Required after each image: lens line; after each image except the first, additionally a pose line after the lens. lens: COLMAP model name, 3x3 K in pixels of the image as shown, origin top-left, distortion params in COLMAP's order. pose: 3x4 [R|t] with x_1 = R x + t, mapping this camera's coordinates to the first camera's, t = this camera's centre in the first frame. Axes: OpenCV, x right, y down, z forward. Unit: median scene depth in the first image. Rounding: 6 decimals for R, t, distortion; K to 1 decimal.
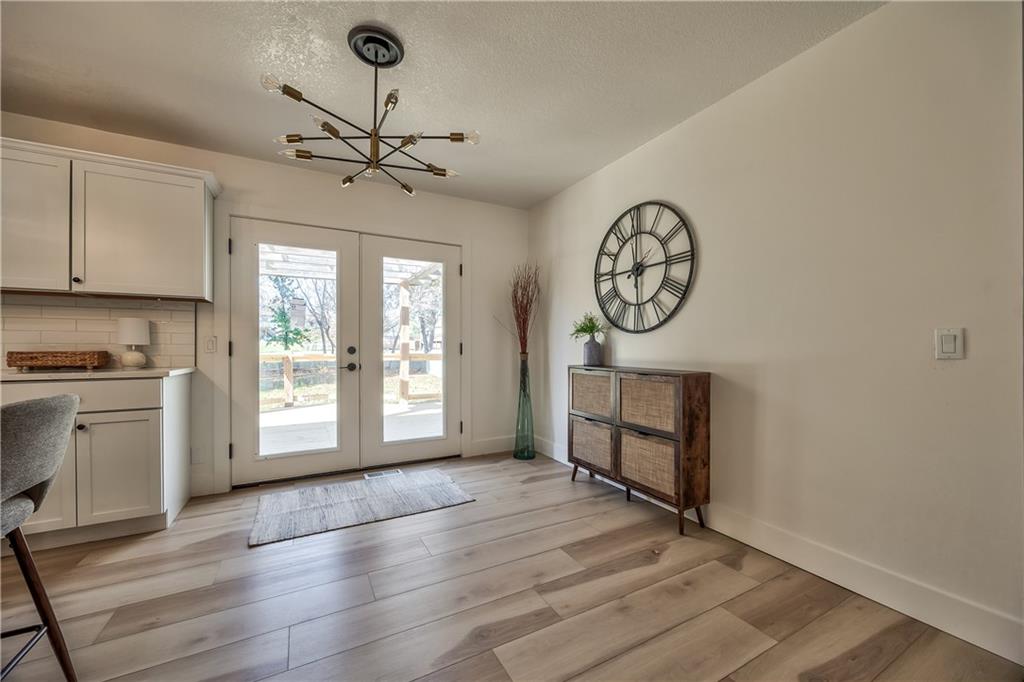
lens RADIAL K [[390.9, 0, 514.0], [0, 390.9, 347.4], [0, 0, 1]] dist [-0.006503, 0.000794]
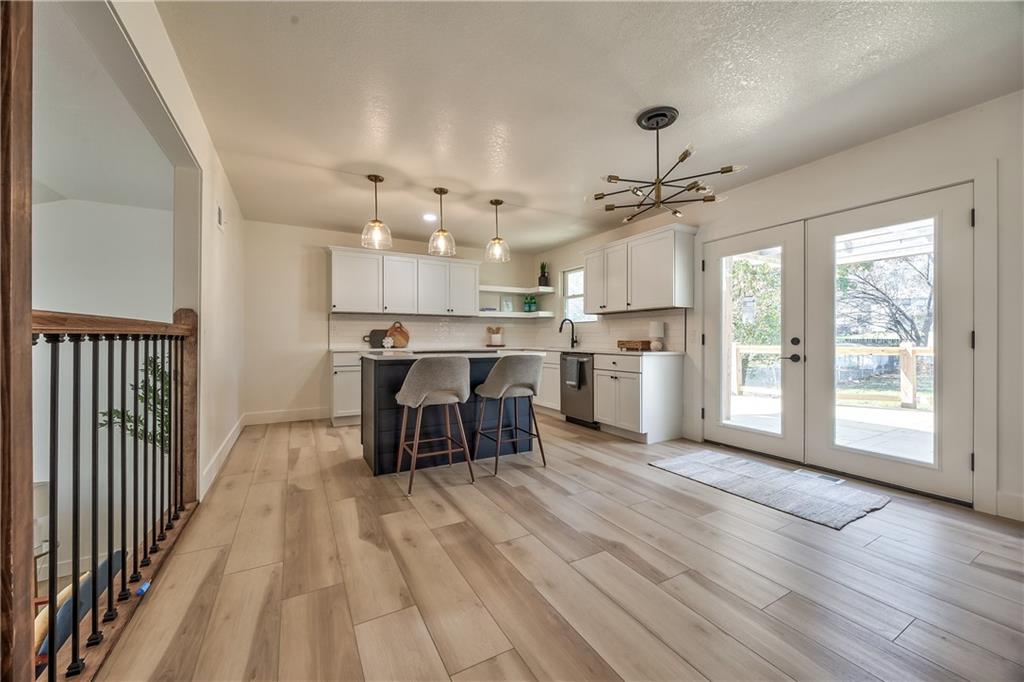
lens RADIAL K [[390.9, 0, 511.6], [0, 390.9, 337.8], [0, 0, 1]] dist [-0.006503, 0.000794]
pose [[0.007956, -0.003244, -0.999963, 0.696170], [0.000163, 0.999995, -0.003242, 0.002300], [0.999968, -0.000138, 0.007957, 0.329395]]
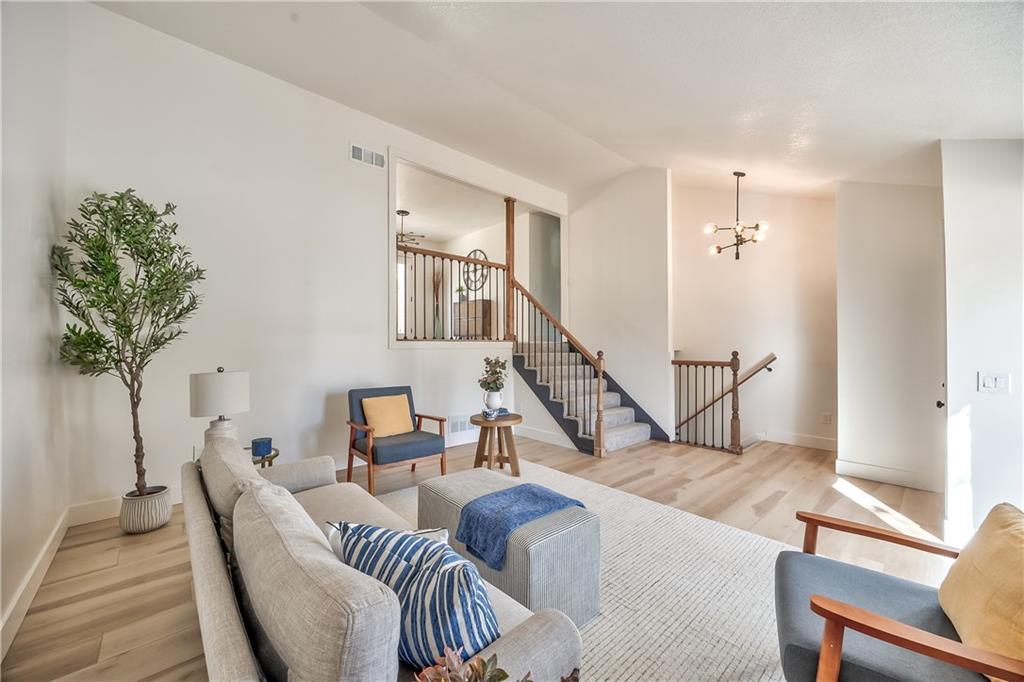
lens RADIAL K [[390.9, 0, 509.6], [0, 390.9, 340.9], [0, 0, 1]] dist [-0.006503, 0.000794]
pose [[0.972715, -0.000646, 0.232004, -0.147922], [0.001210, 0.999997, -0.002289, 0.389148], [-0.232002, 0.002507, 0.972712, -2.203473]]
